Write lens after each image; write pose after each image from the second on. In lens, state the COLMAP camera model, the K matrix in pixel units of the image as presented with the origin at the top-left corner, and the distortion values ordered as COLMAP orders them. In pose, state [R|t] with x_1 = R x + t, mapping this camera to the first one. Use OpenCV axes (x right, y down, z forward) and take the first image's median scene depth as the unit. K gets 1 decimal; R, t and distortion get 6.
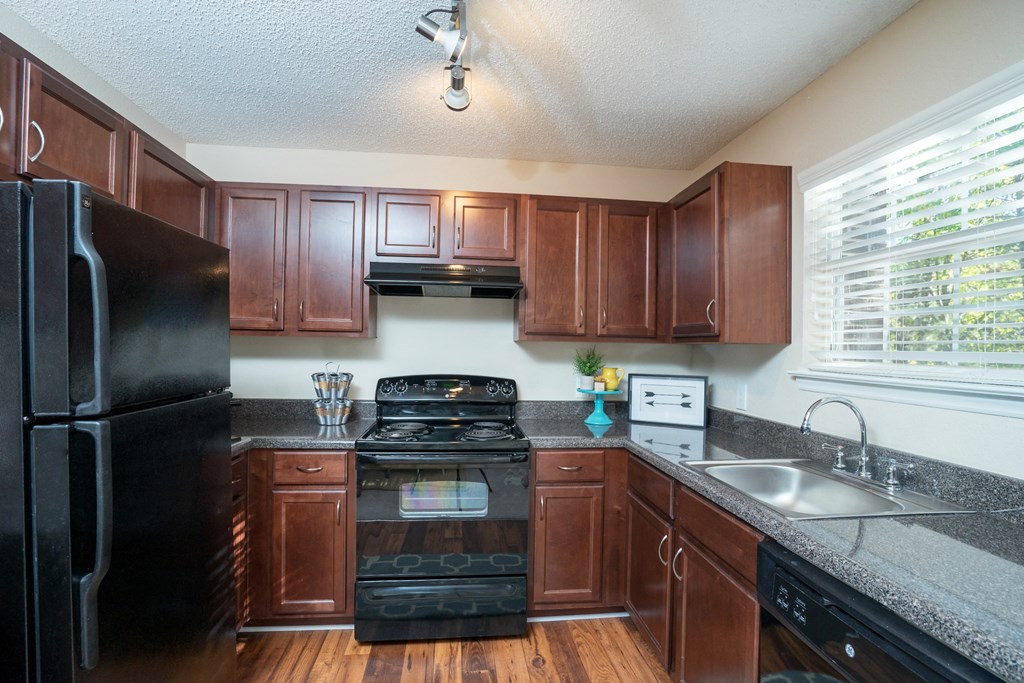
lens RADIAL K [[484.2, 0, 516.3], [0, 484.2, 345.5], [0, 0, 1]] dist [-0.042518, 0.018281]
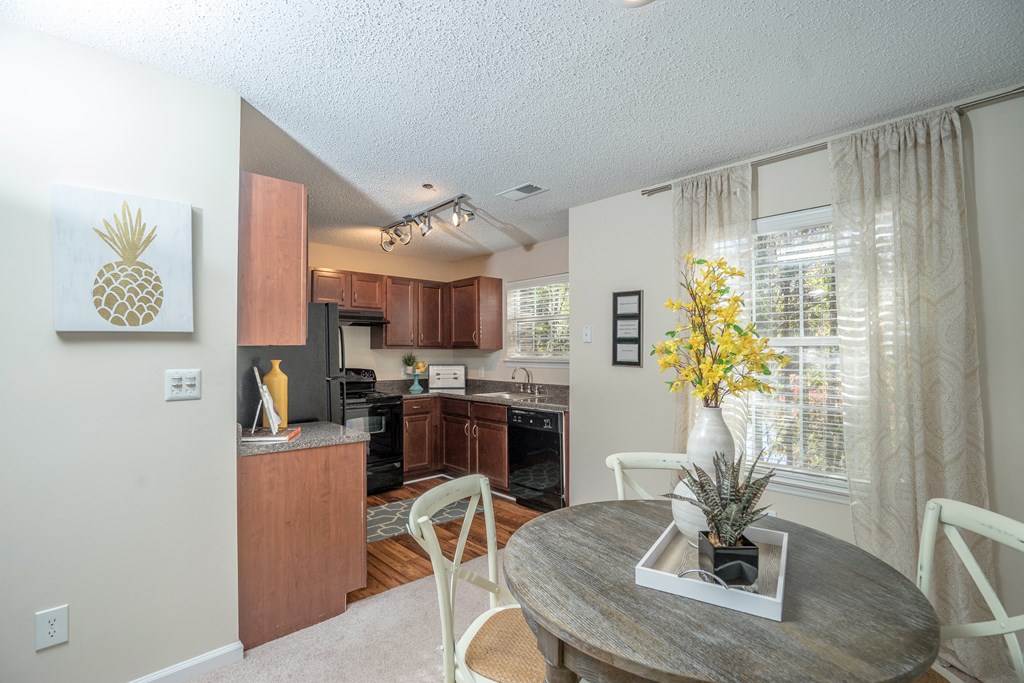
lens RADIAL K [[484.2, 0, 516.3], [0, 484.2, 345.5], [0, 0, 1]] dist [-0.042518, 0.018281]
pose [[0.794303, -0.011356, 0.607415, -0.726654], [0.013645, 0.999907, 0.000851, -0.018347], [-0.607368, 0.007612, 0.794384, -0.851156]]
